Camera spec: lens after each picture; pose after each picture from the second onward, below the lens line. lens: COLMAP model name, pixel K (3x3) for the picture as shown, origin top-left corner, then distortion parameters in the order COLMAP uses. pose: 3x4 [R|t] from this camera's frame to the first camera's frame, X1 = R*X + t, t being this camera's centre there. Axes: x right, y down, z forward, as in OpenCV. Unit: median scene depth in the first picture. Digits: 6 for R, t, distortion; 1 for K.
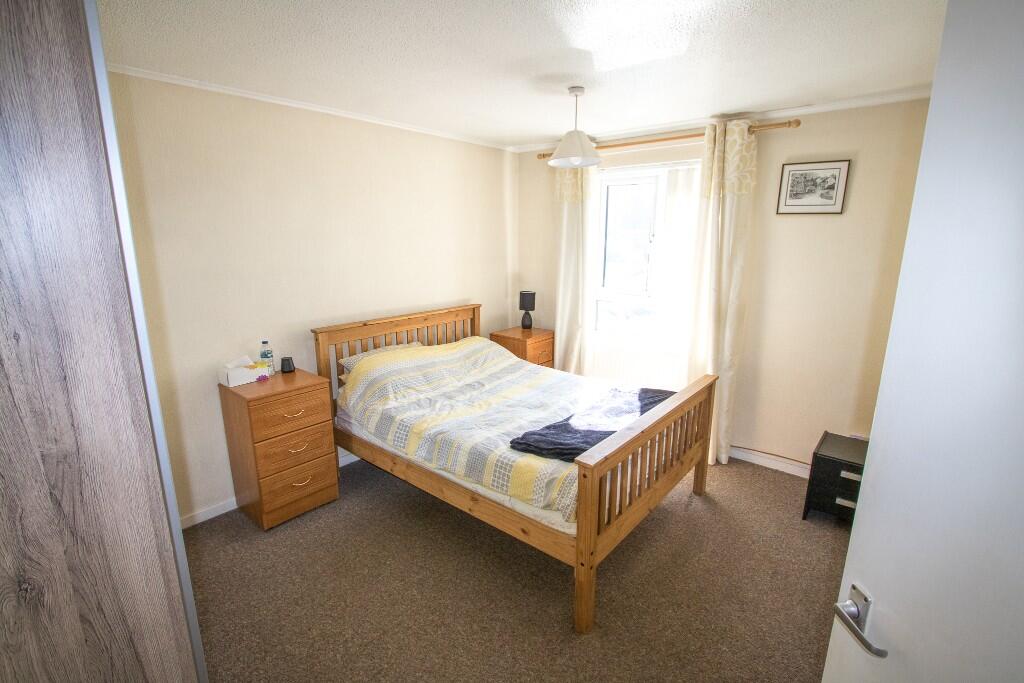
lens RADIAL K [[474.7, 0, 512.3], [0, 474.7, 341.9], [0, 0, 1]] dist [-0.013246, 0.002410]
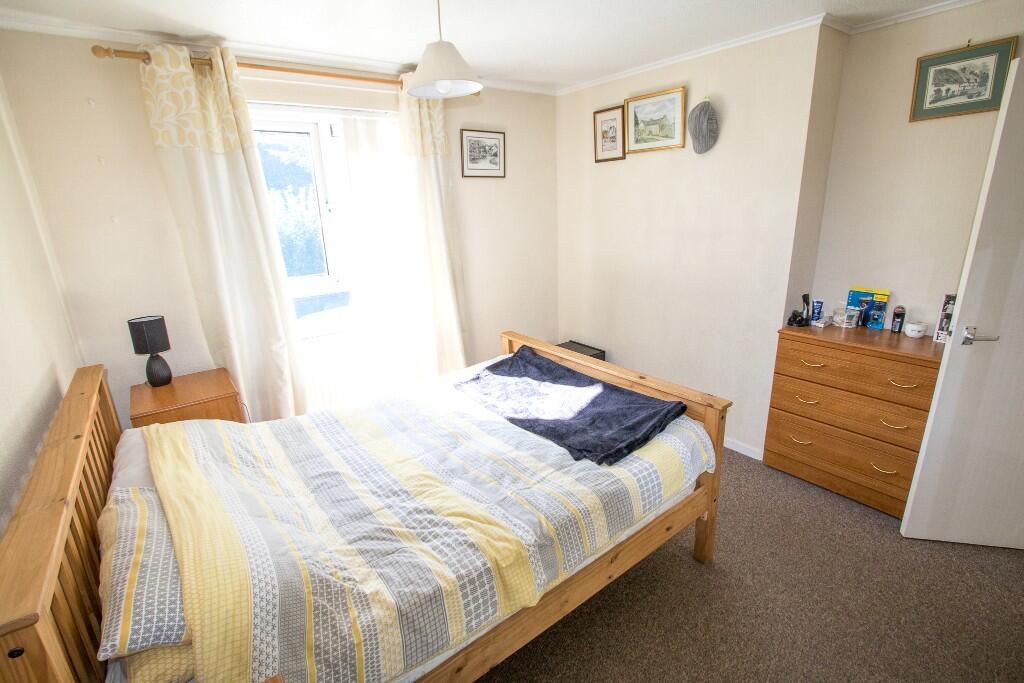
lens RADIAL K [[474.7, 0, 512.4], [0, 474.7, 339.9], [0, 0, 1]] dist [-0.013246, 0.002410]
pose [[0.222663, -0.283077, 0.932893, -0.534964], [0.252705, 0.940967, 0.225211, -0.140665], [-0.941574, 0.185601, 0.281054, 0.680381]]
